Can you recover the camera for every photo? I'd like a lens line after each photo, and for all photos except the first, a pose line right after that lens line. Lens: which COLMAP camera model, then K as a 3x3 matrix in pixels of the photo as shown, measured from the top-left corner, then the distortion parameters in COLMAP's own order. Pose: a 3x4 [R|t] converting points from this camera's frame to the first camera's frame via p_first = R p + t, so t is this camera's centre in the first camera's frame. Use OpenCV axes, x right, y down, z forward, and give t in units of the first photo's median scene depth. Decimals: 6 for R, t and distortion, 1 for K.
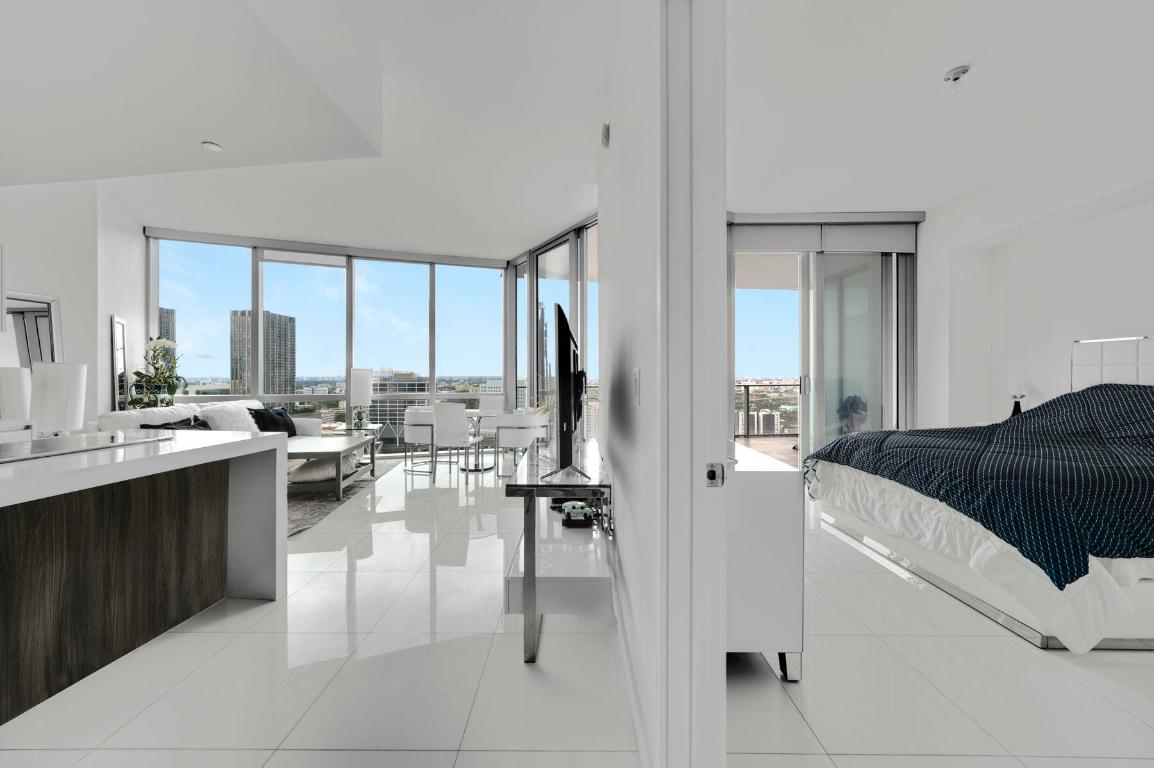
lens RADIAL K [[402.1, 0, 581.3], [0, 402.1, 372.0], [0, 0, 1]] dist [0.000950, 0.000199]
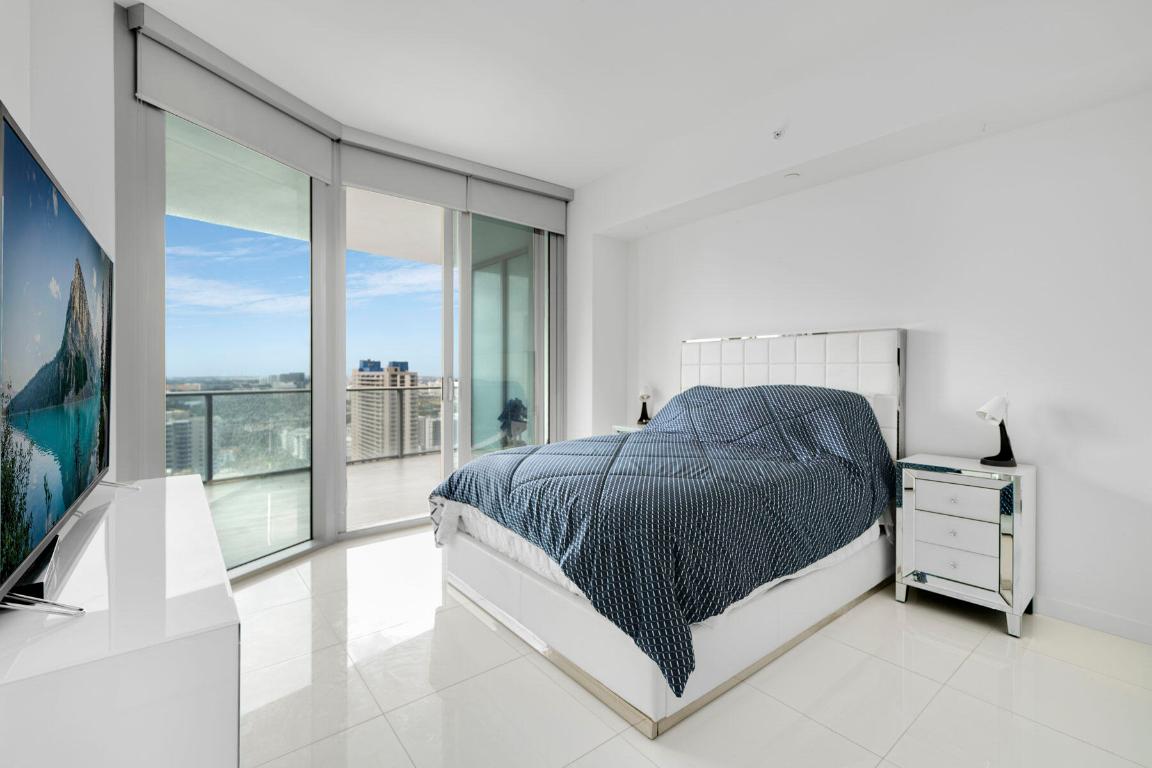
lens RADIAL K [[494.7, 0, 576.5], [0, 494.7, 371.7], [0, 0, 1]] dist [-0.000481, -0.000024]
pose [[0.781781, 0.000030, 0.623554, 0.180750], [-0.001157, 0.999998, 0.001402, -0.001050], [-0.623553, -0.001818, 0.781779, 0.146727]]
